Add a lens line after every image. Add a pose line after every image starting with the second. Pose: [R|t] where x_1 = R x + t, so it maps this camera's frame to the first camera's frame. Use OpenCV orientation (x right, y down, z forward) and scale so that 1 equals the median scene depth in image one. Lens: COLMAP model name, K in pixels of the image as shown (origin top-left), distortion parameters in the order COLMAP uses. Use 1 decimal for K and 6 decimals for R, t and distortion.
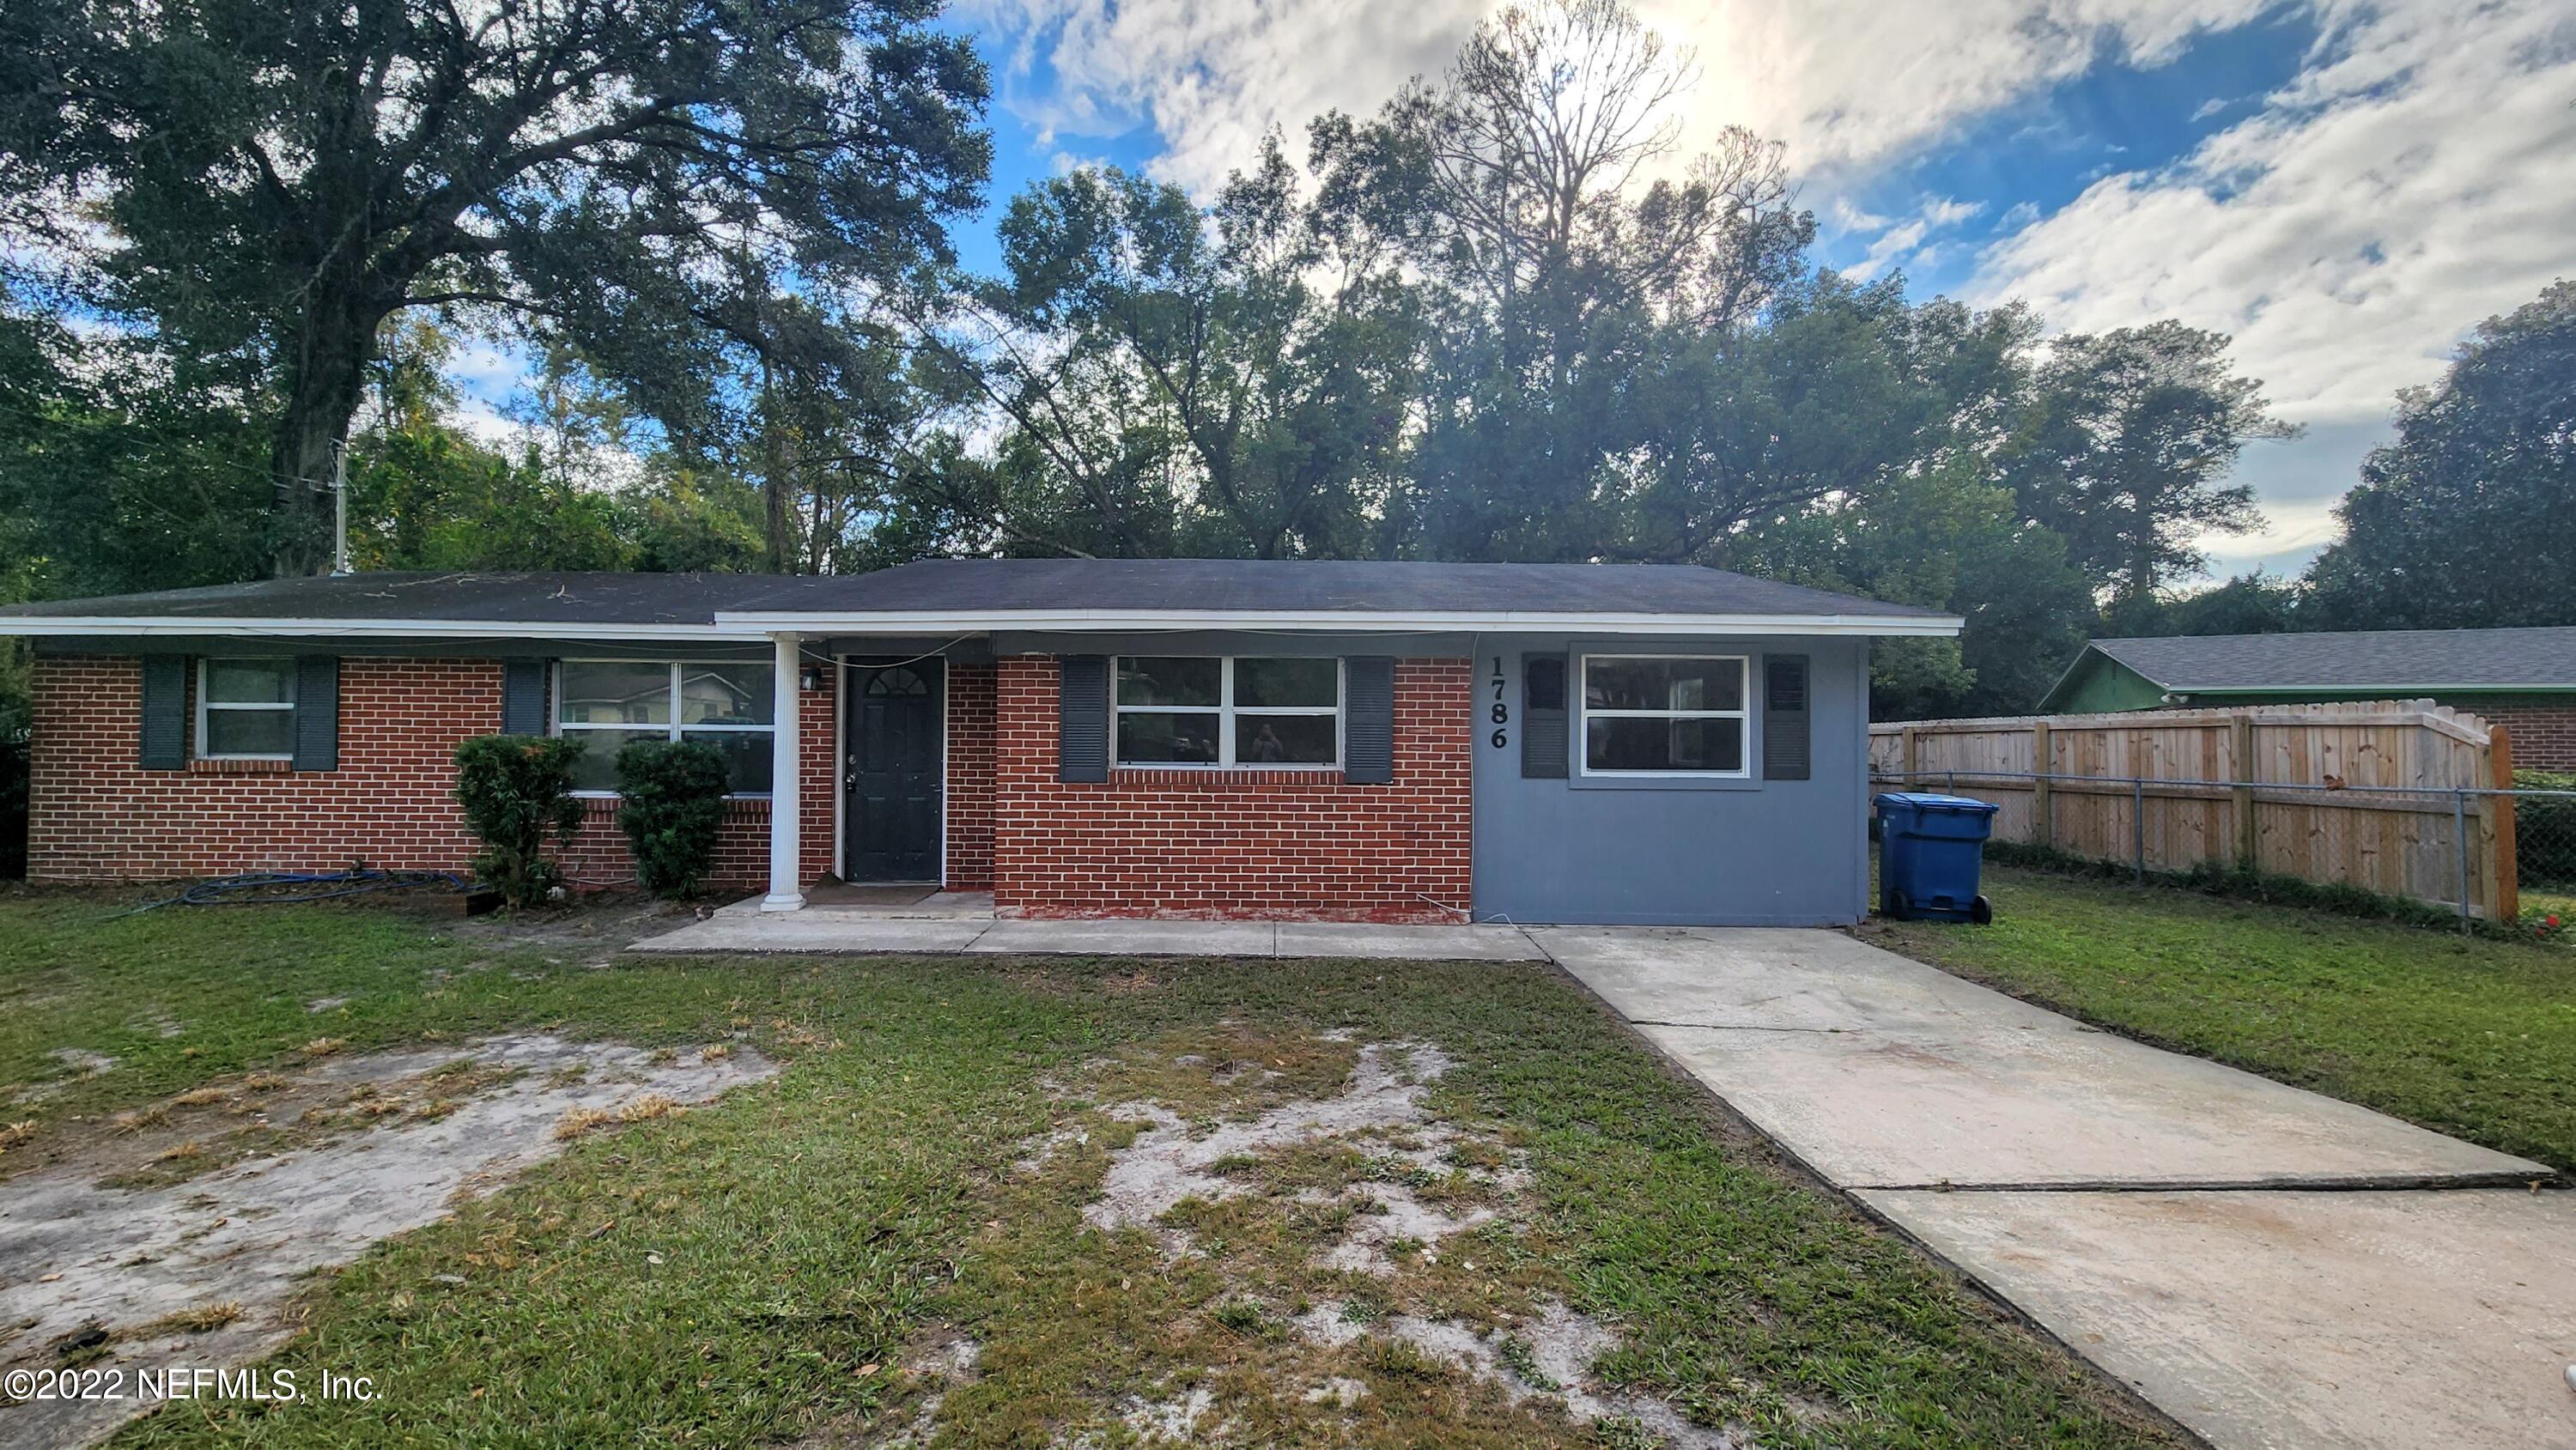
lens RADIAL K [[1008.0, 0, 1281.7], [0, 1008.0, 721.3], [0, 0, 1]] dist [0.001866, 0.000720]
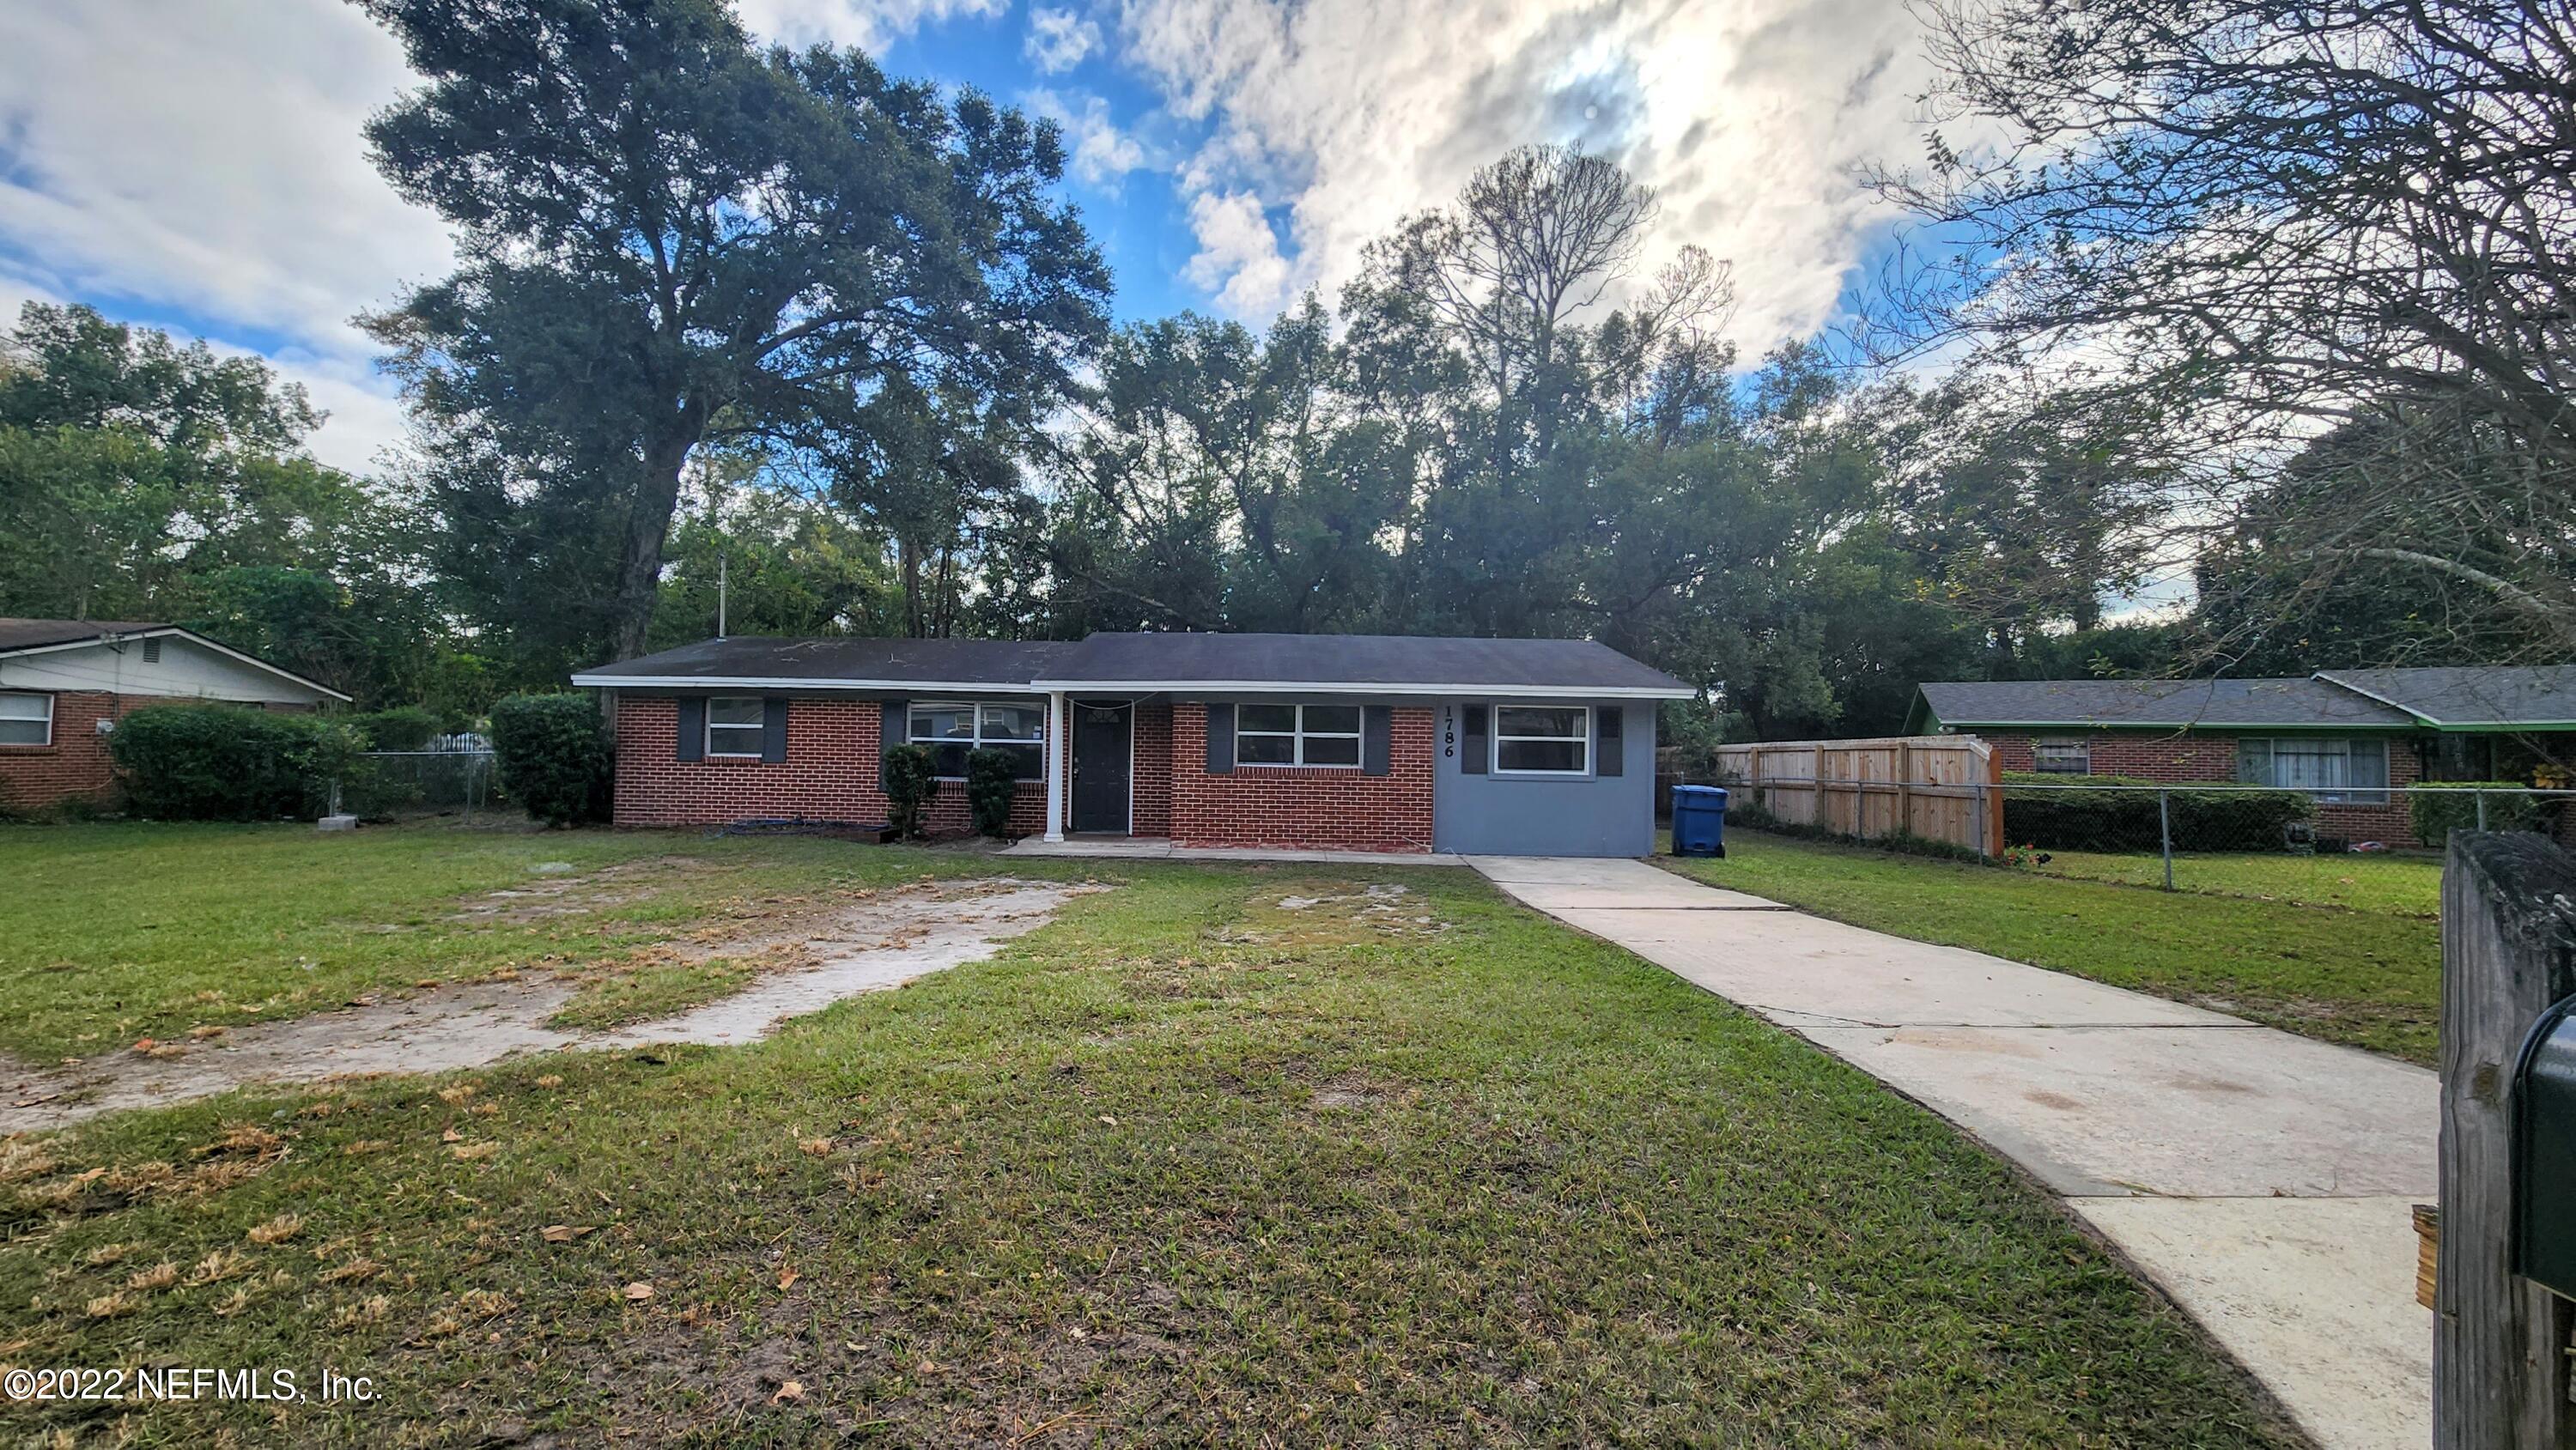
lens RADIAL K [[979.2, 0, 1288.0], [0, 979.2, 725.0], [0, 0, 1]] dist [0.000024, 0.000078]
pose [[0.999868, 0.009424, -0.013227, -0.049697], [-0.009557, 0.999904, -0.009990, -0.009875], [0.013132, 0.010115, 0.999863, -0.750341]]
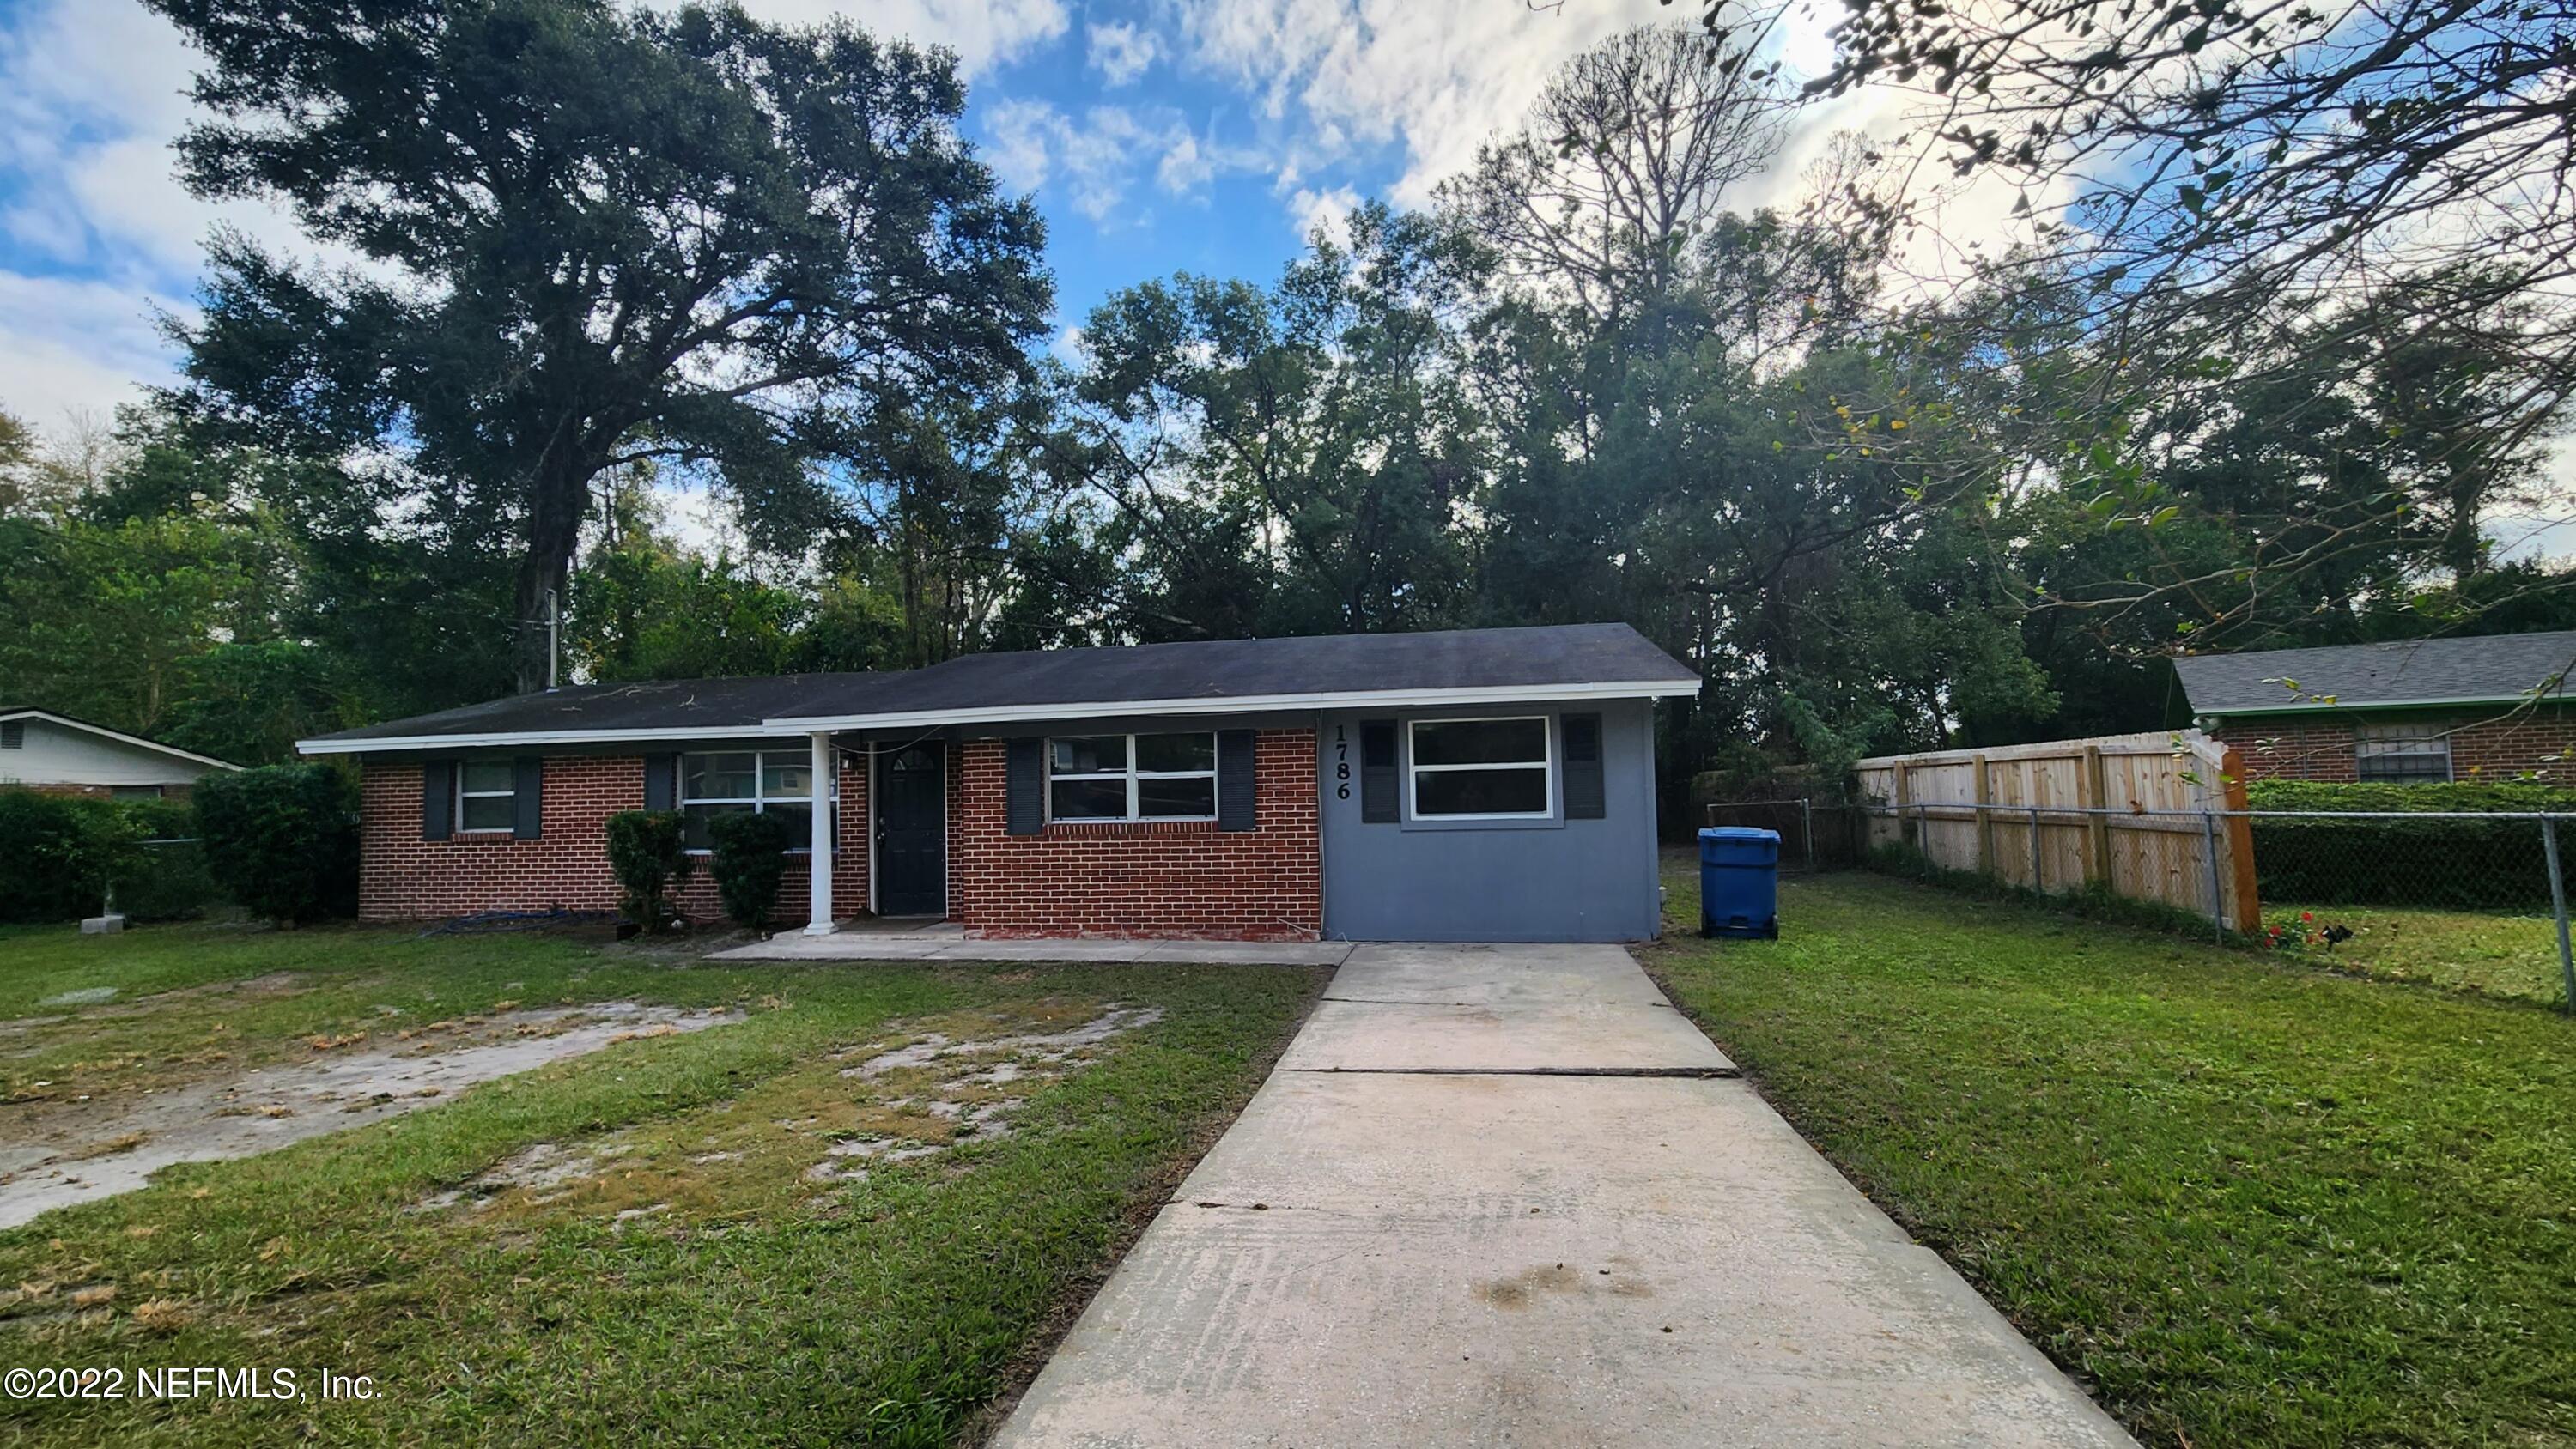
lens RADIAL K [[1070.4, 0, 1288.0], [0, 1070.4, 724.5], [0, 0, 1]] dist [0.000141, -0.000106]
pose [[0.983909, -0.041479, -0.173788, 0.378477], [0.034559, 0.998492, -0.042658, -0.011075], [0.175296, 0.035966, 0.983859, -0.308893]]
